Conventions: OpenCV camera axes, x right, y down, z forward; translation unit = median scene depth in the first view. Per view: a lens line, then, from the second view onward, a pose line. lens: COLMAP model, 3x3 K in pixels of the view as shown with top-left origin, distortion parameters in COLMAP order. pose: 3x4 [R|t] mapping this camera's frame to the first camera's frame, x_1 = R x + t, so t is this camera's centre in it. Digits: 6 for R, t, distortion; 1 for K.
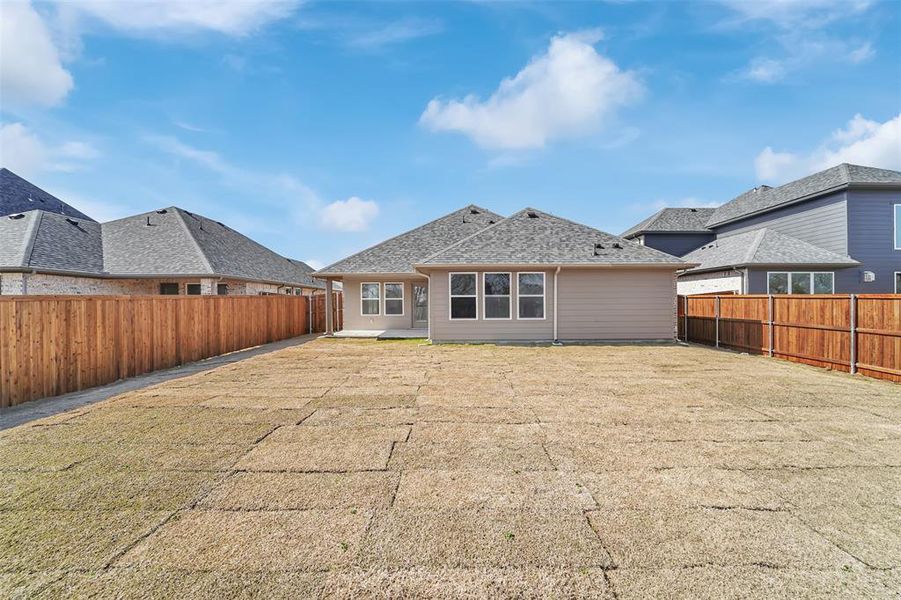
lens RADIAL K [[376.4, 0, 450.0], [0, 376.4, 303.8], [0, 0, 1]] dist [-0.026796, -0.000020]
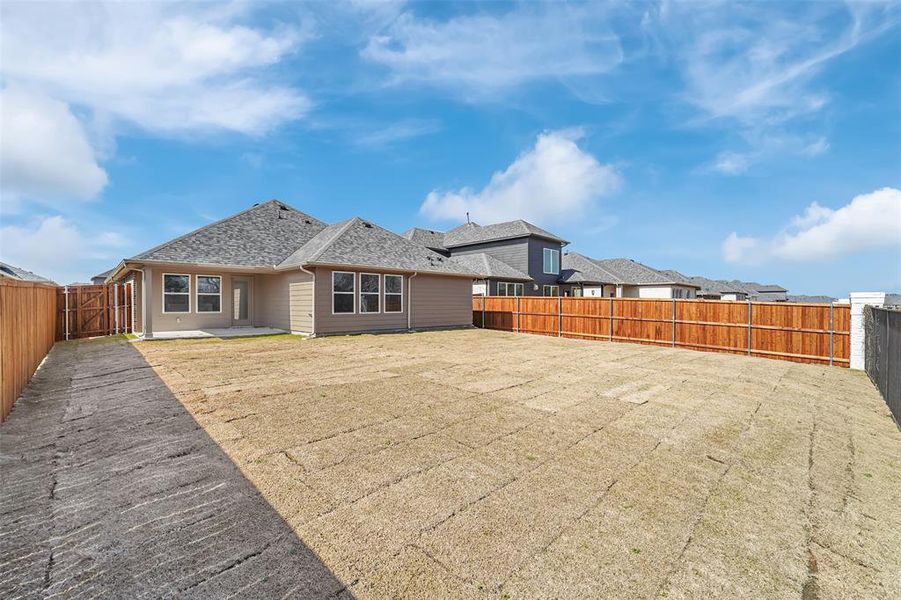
lens RADIAL K [[376.4, 0, 450.0], [0, 376.4, 303.8], [0, 0, 1]] dist [-0.026796, -0.000020]
pose [[0.713357, 0.004213, 0.700788, -0.524635], [-0.004888, 0.999988, -0.001036, 0.012220], [-0.700783, -0.002687, 0.713369, -0.024008]]
